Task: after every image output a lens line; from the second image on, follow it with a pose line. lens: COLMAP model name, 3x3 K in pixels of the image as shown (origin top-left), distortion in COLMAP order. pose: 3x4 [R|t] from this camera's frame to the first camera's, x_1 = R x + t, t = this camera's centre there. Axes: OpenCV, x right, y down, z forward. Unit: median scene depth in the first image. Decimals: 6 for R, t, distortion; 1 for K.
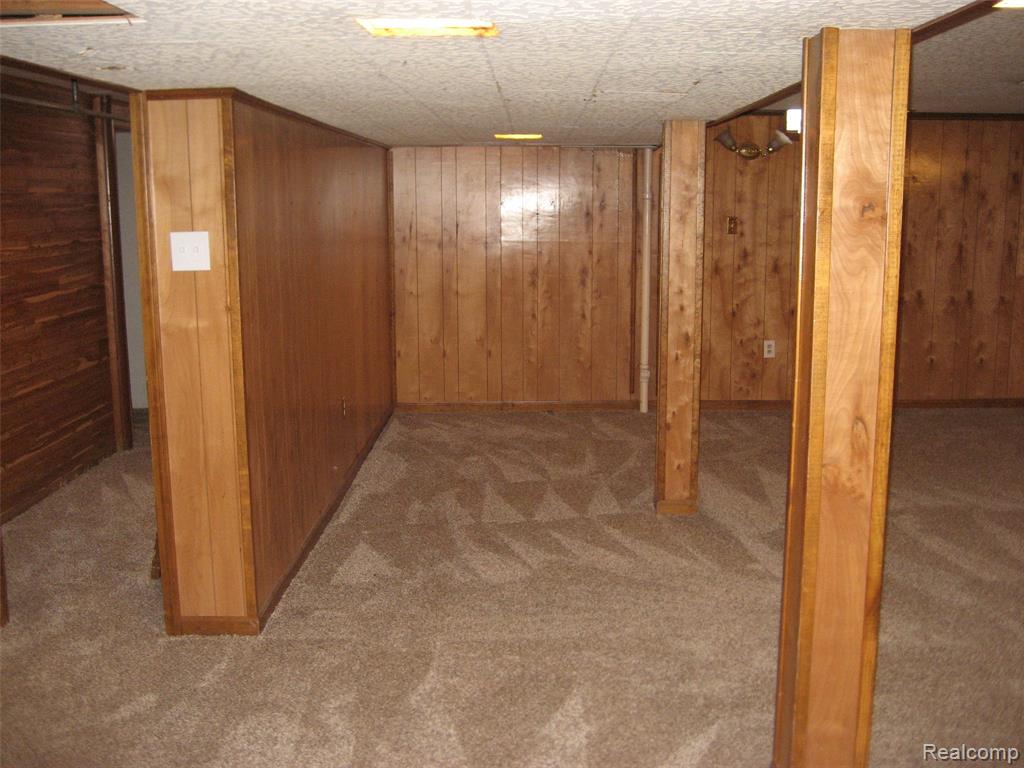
lens RADIAL K [[1046.6, 0, 544.2], [0, 1046.6, 385.6], [0, 0, 1]] dist [-0.072480, 0.000000]
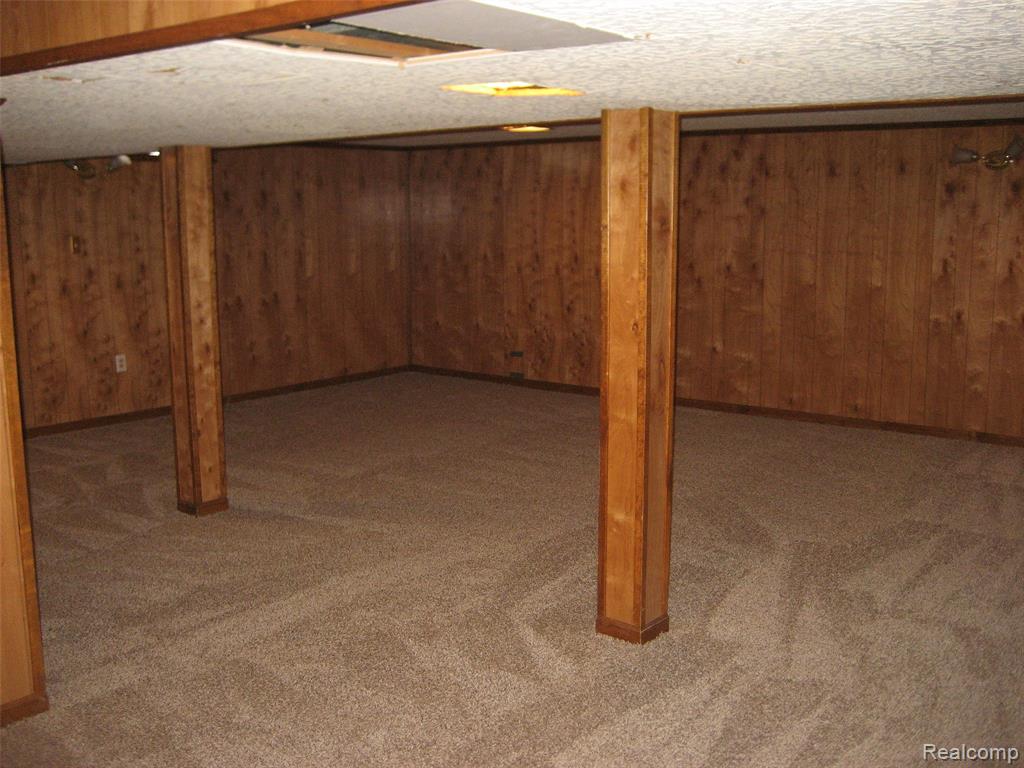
lens RADIAL K [[1046.6, 0, 514.5], [0, 1046.6, 388.0], [0, 0, 1]] dist [-0.072480, 0.000000]
pose [[0.636725, -0.130951, 0.759890, -0.679851], [0.138727, 0.988848, 0.054165, -0.026709], [-0.758509, 0.070929, 0.647791, 0.103373]]
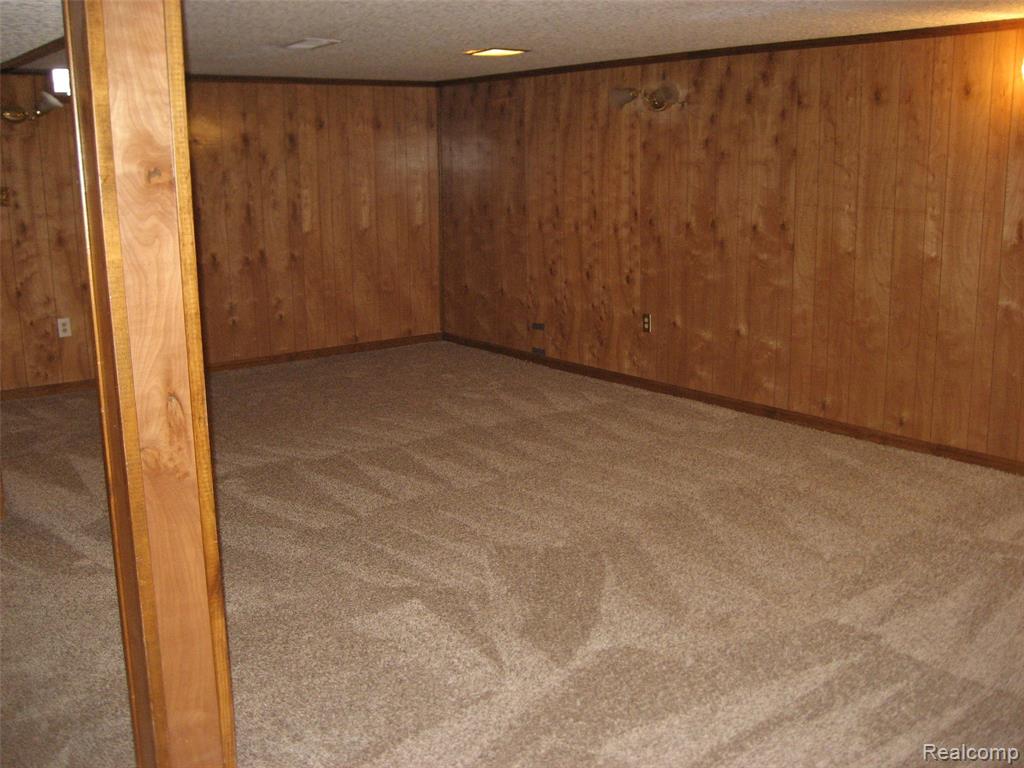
lens RADIAL K [[1046.6, 0, 525.6], [0, 1046.6, 385.1], [0, 0, 1]] dist [-0.072480, 0.000000]
pose [[0.801920, -0.133875, 0.582239, 0.005293], [0.114259, 0.990948, 0.070481, -0.004102], [-0.586404, 0.010006, 0.809957, 0.021448]]
